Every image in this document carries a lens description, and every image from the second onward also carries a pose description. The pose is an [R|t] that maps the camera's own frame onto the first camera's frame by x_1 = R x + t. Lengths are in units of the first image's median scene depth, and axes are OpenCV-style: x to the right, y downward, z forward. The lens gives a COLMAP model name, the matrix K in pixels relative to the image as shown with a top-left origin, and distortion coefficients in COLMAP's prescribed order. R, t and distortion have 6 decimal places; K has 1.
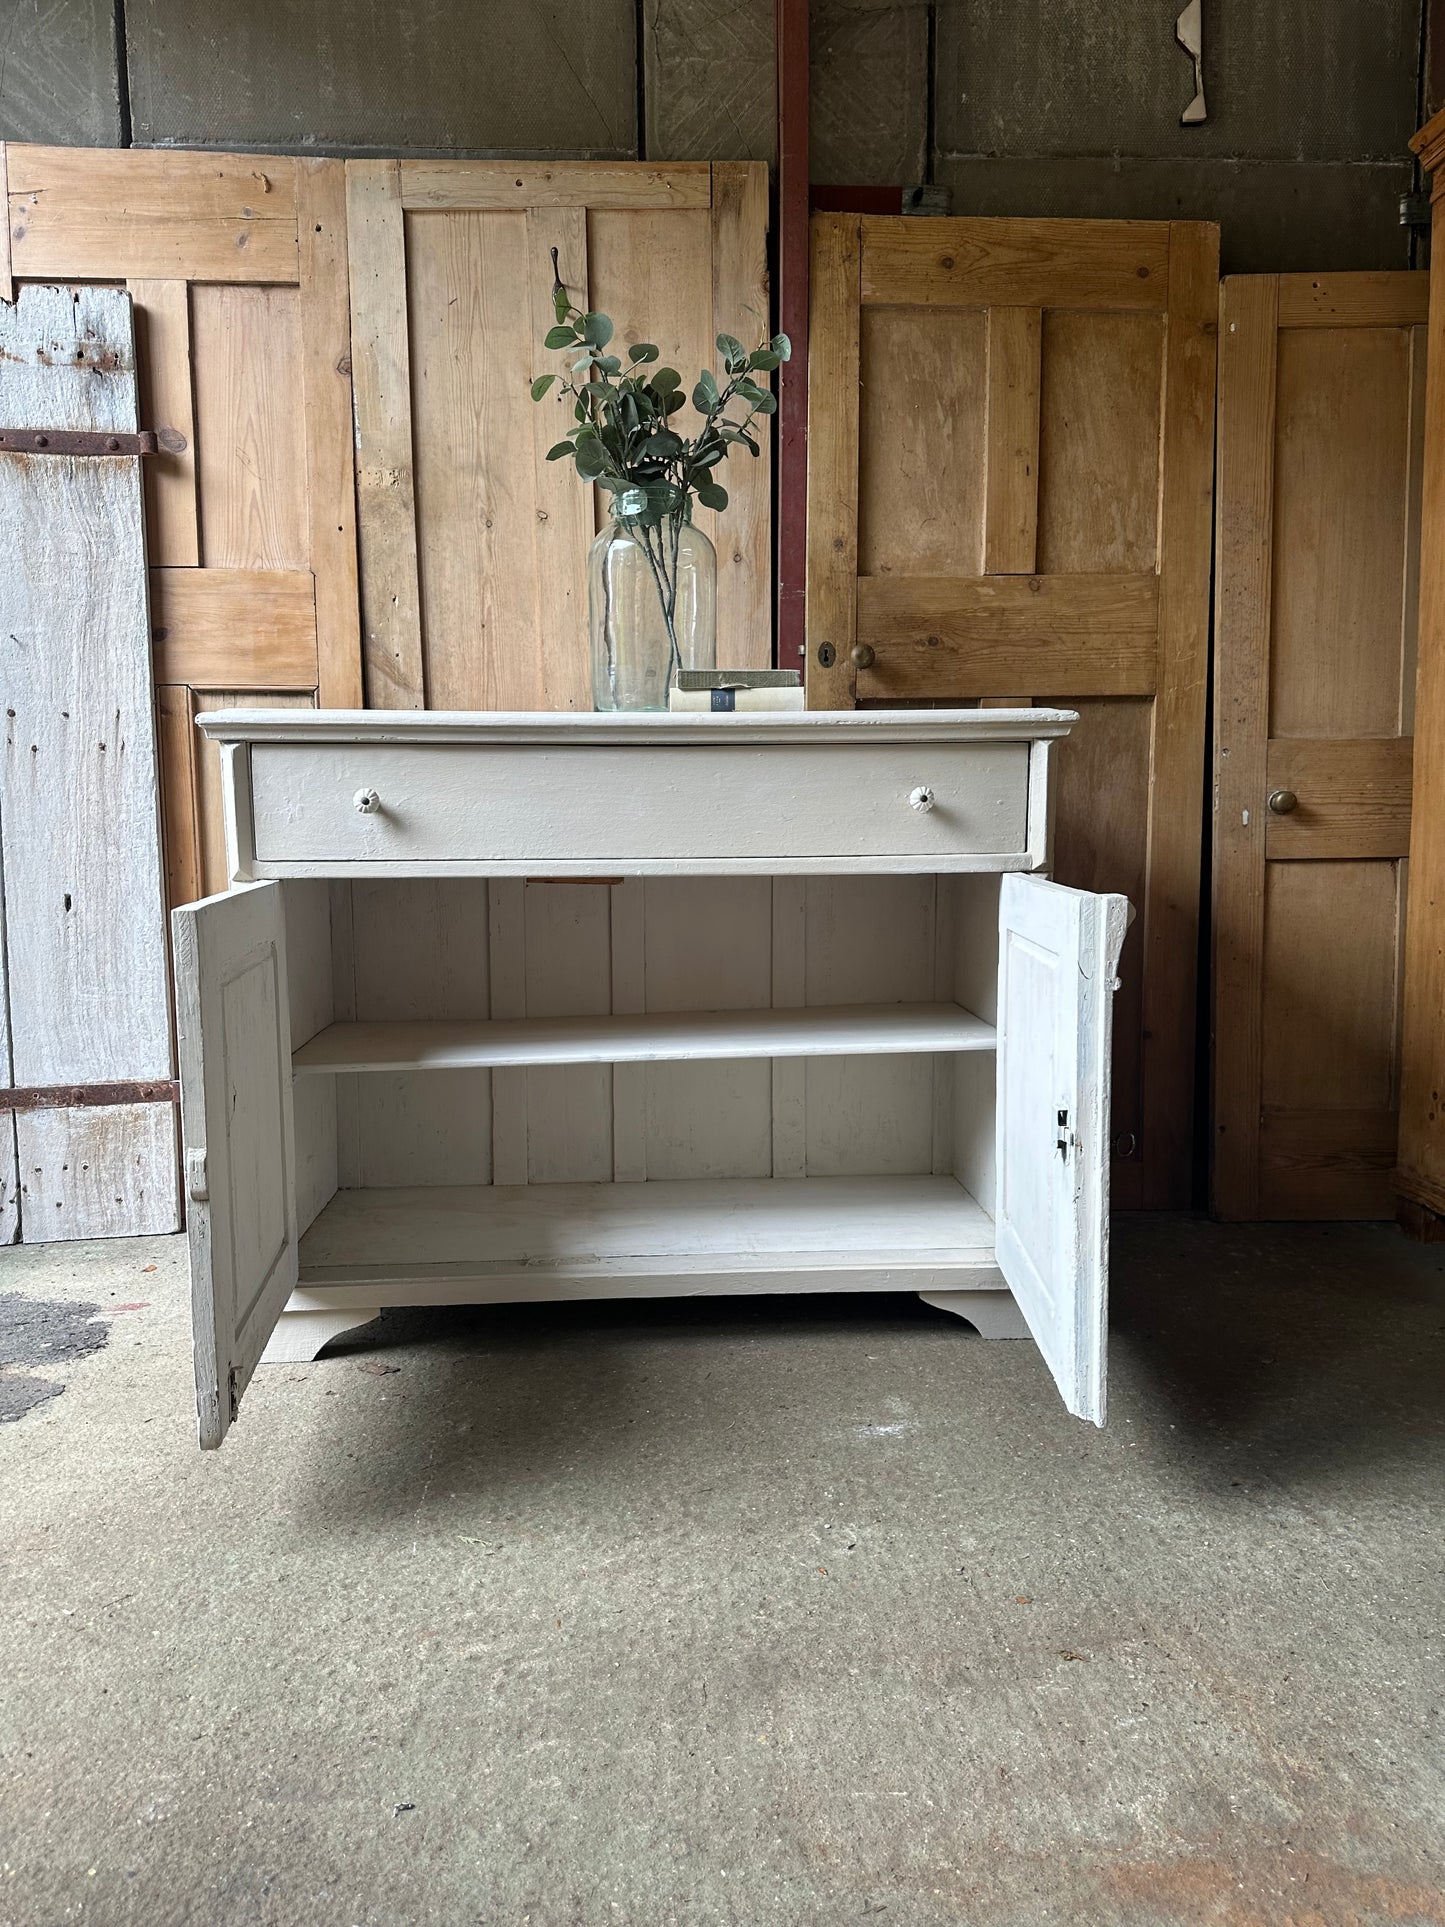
lens RADIAL K [[1361.1, 0, 714.7], [0, 1361.1, 983.2], [0, 0, 1]] dist [0.023773, -0.037776]
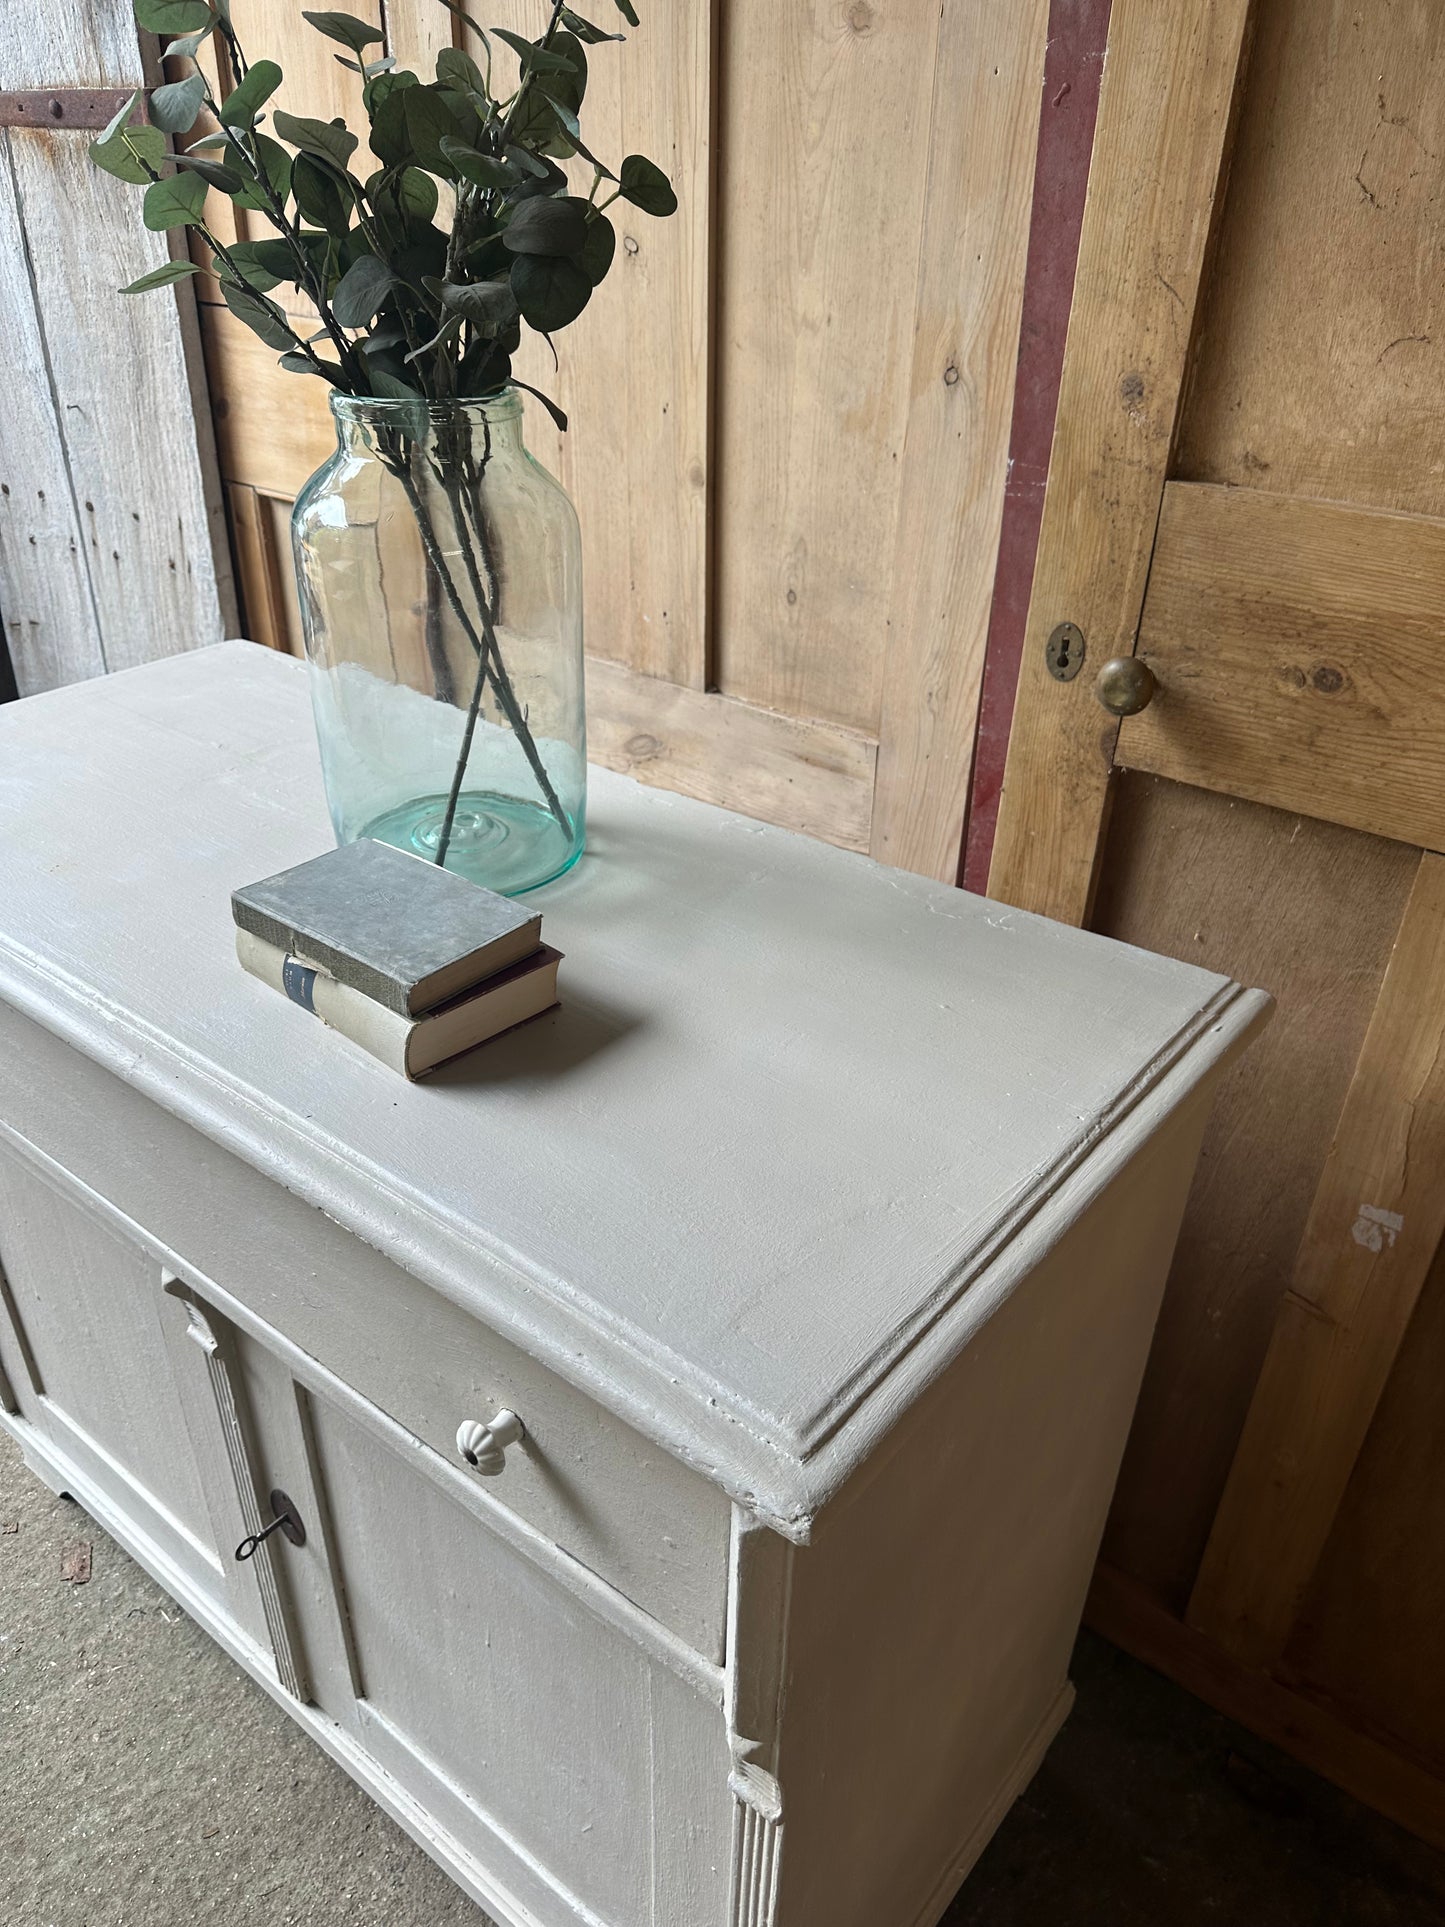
lens RADIAL K [[1361.1, 0, 713.8], [0, 1361.1, 971.1], [0, 0, 1]] dist [0.023773, -0.037776]
pose [[0.742109, 0.363793, -0.562965, 0.281385], [-0.101777, 0.891315, 0.441813, -0.333852], [0.662508, -0.270576, 0.698478, 0.600861]]
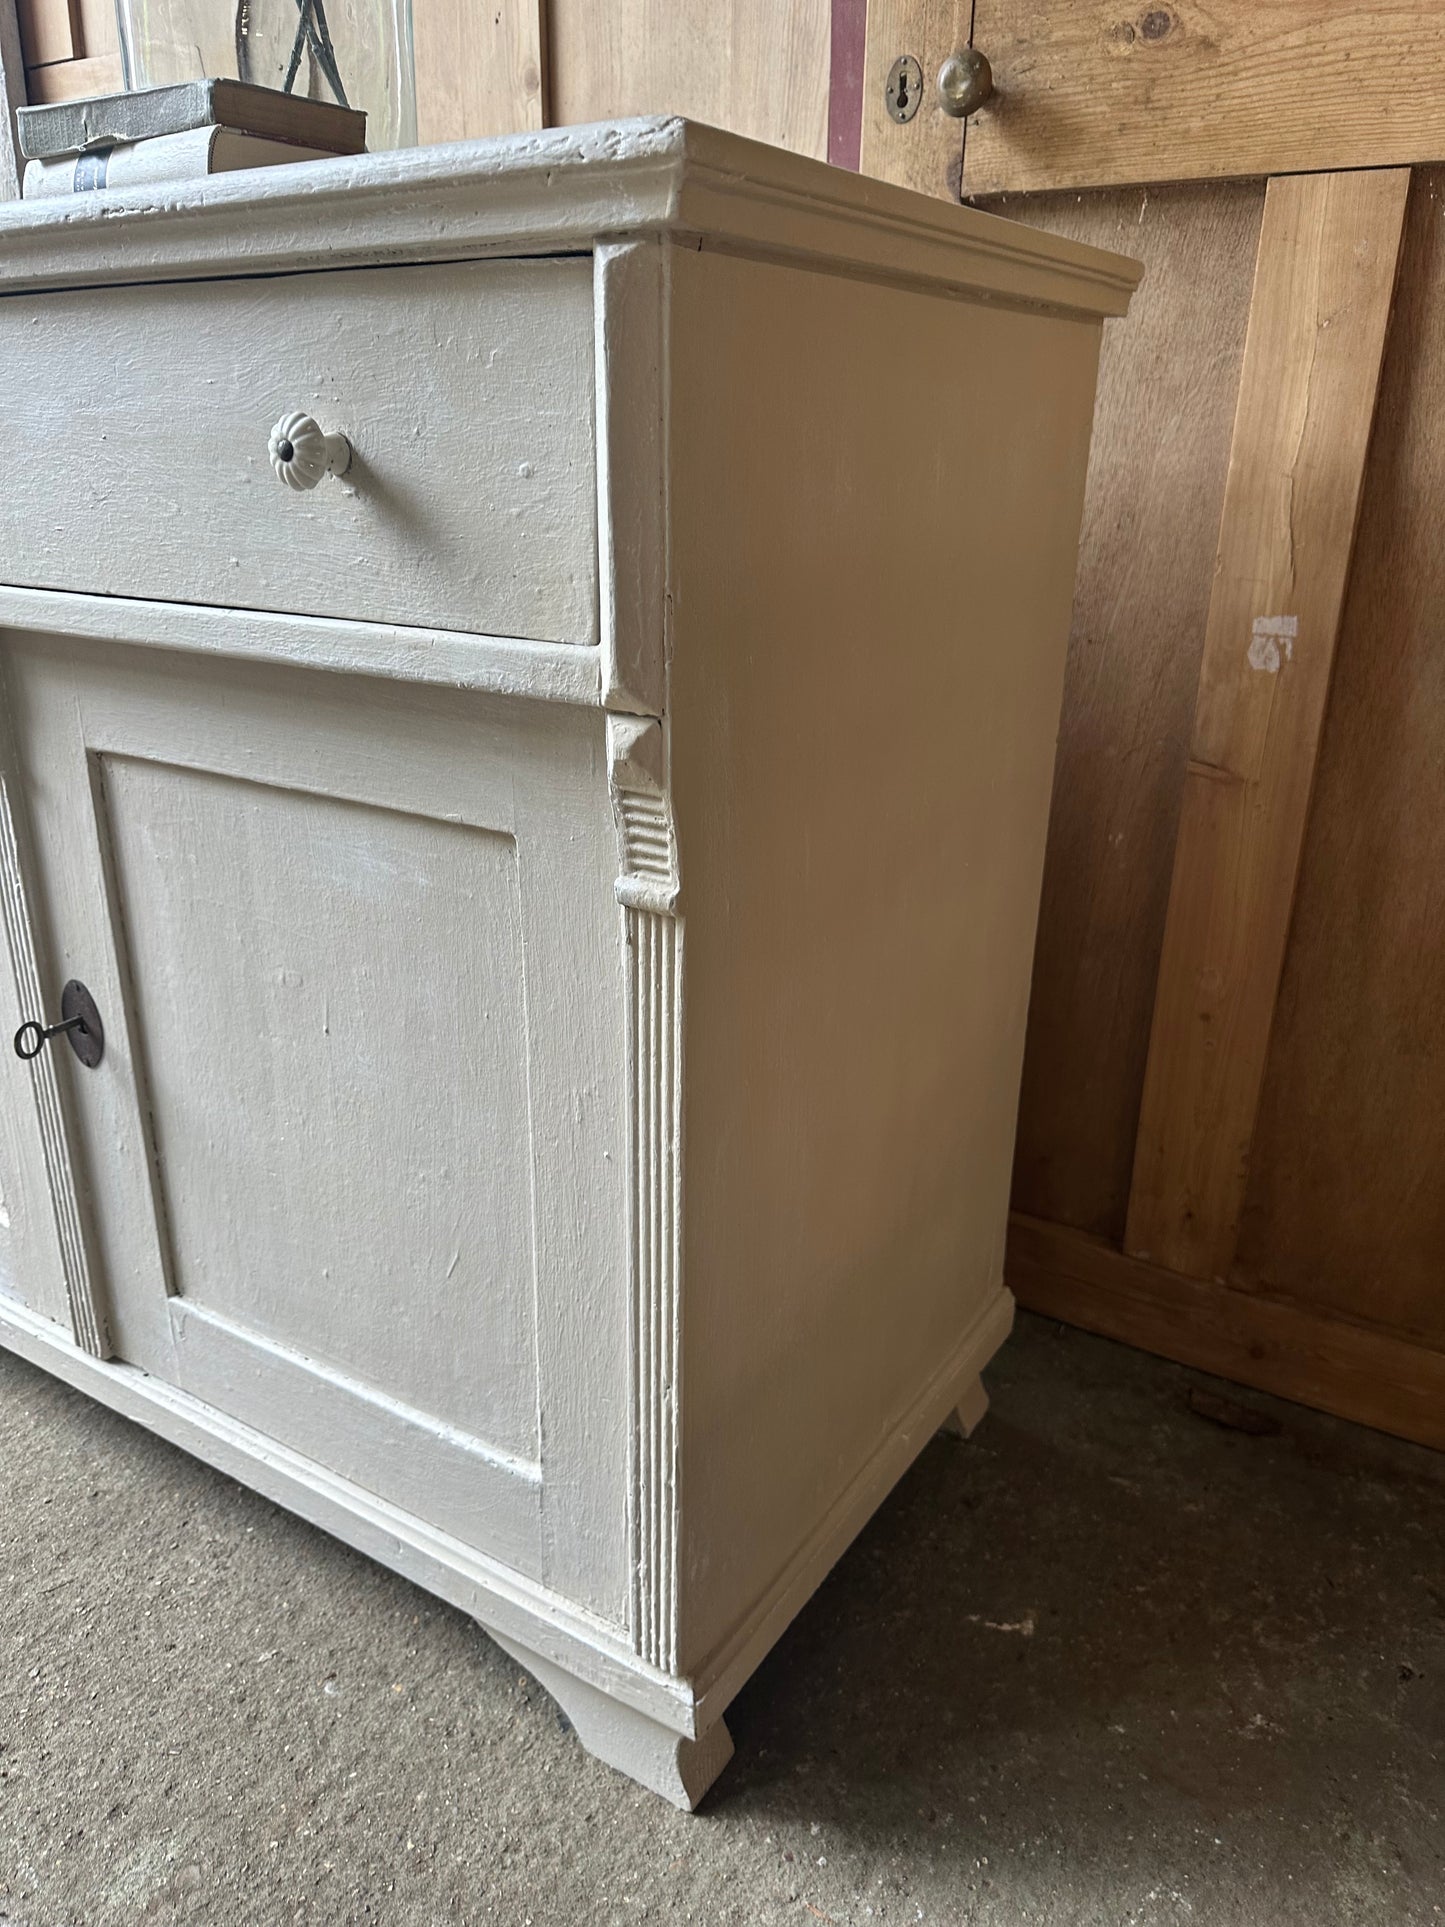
lens RADIAL K [[1361.1, 0, 733.3], [0, 1361.1, 978.3], [0, 0, 1]] dist [0.023773, -0.037776]
pose [[0.817841, 0.225748, -0.529315, 0.333756], [-0.089573, 0.958567, 0.270420, -0.084487], [0.568430, -0.173748, 0.804176, 0.574338]]
